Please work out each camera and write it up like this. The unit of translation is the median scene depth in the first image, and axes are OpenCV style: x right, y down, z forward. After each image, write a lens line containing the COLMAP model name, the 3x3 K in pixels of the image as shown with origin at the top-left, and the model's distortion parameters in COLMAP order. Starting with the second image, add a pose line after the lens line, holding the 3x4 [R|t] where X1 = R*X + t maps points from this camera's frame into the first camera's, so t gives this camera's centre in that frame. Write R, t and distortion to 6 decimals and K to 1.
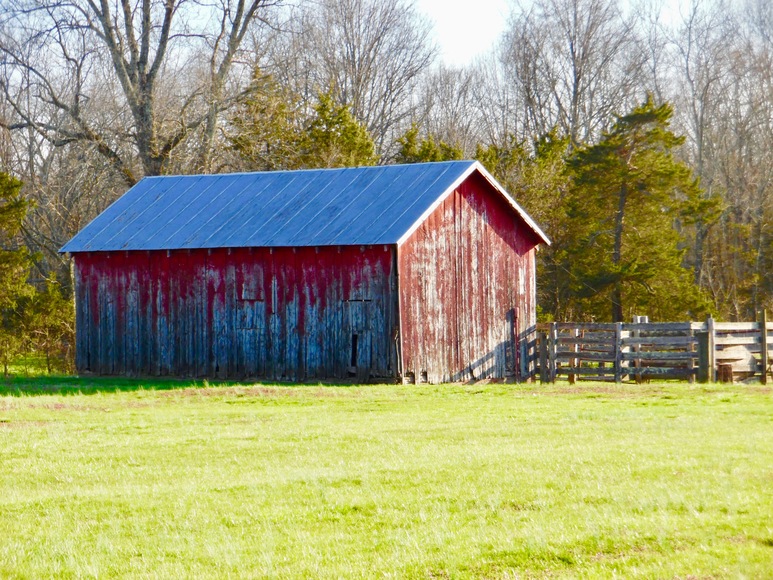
lens RADIAL K [[2719.6, 0, 386.5], [0, 2719.6, 290.3], [0, 0, 1]] dist [0.009198, 0.000000]
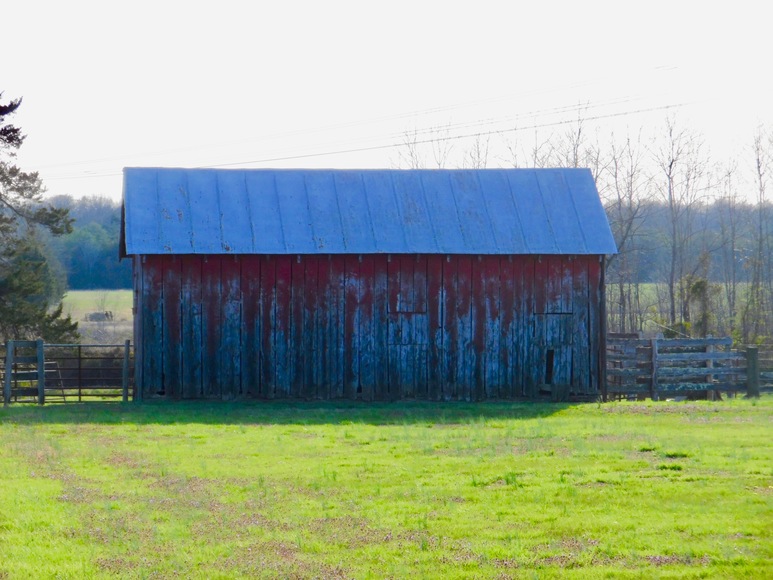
lens RADIAL K [[3151.5, 0, 386.5], [0, 3151.5, 289.8], [0, 0, 1]] dist [-0.223726, 0.000000]
pose [[0.680250, 0.014006, 0.732846, -0.820503], [-0.005324, 0.999885, -0.014168, 0.010918], [-0.732960, 0.005736, 0.680247, 0.295306]]
